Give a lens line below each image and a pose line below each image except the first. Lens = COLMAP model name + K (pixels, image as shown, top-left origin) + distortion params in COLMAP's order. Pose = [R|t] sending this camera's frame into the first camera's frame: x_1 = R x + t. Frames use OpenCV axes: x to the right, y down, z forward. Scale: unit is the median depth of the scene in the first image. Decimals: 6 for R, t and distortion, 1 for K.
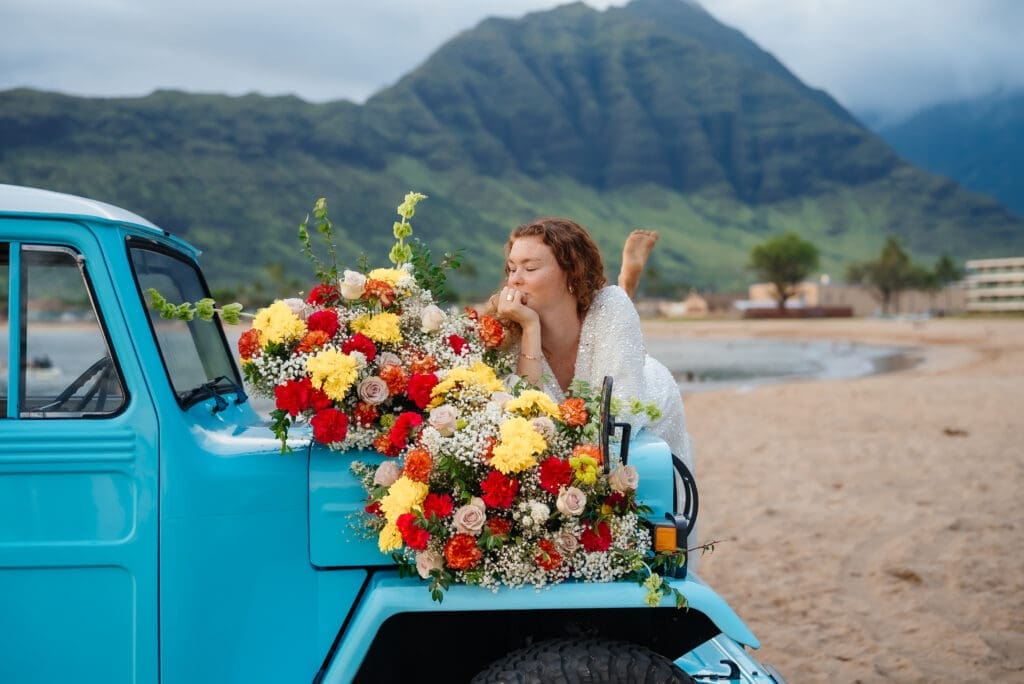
lens RADIAL K [[1894.2, 0, 514.5], [0, 1894.2, 345.1], [0, 0, 1]] dist [0.159489, 0.000000]
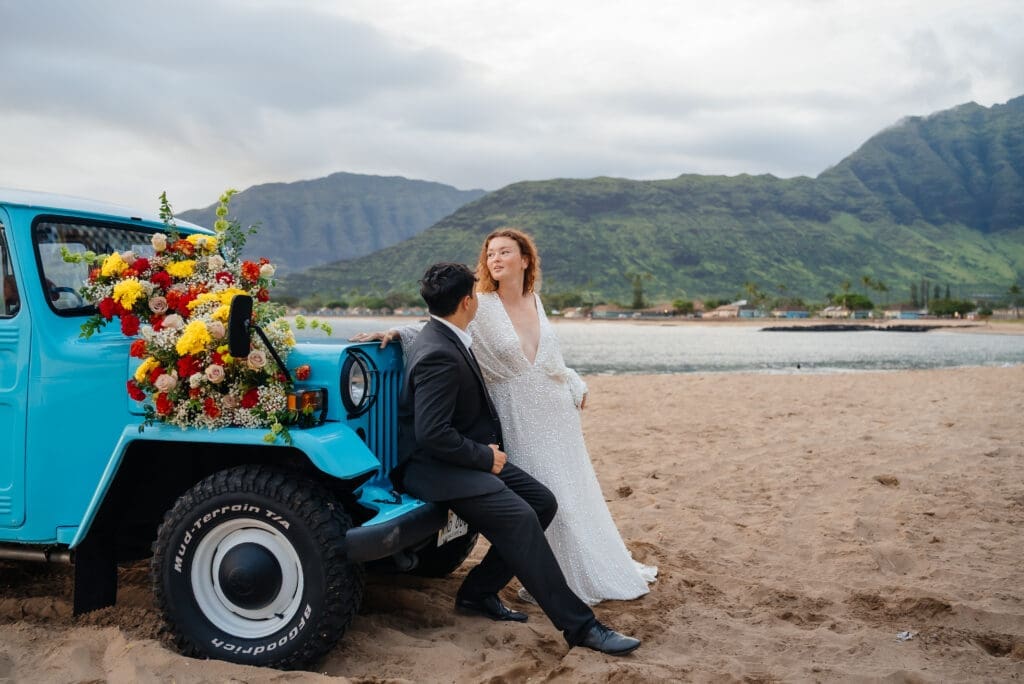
lens RADIAL K [[1198.7, 0, 552.1], [0, 1198.7, 351.8], [0, 0, 1]] dist [0.043082, 0.000000]
pose [[0.920577, 0.022632, -0.389904, 0.105380], [-0.020737, 0.999744, 0.009069, 0.007695], [0.390010, -0.000263, 0.920811, 0.029472]]
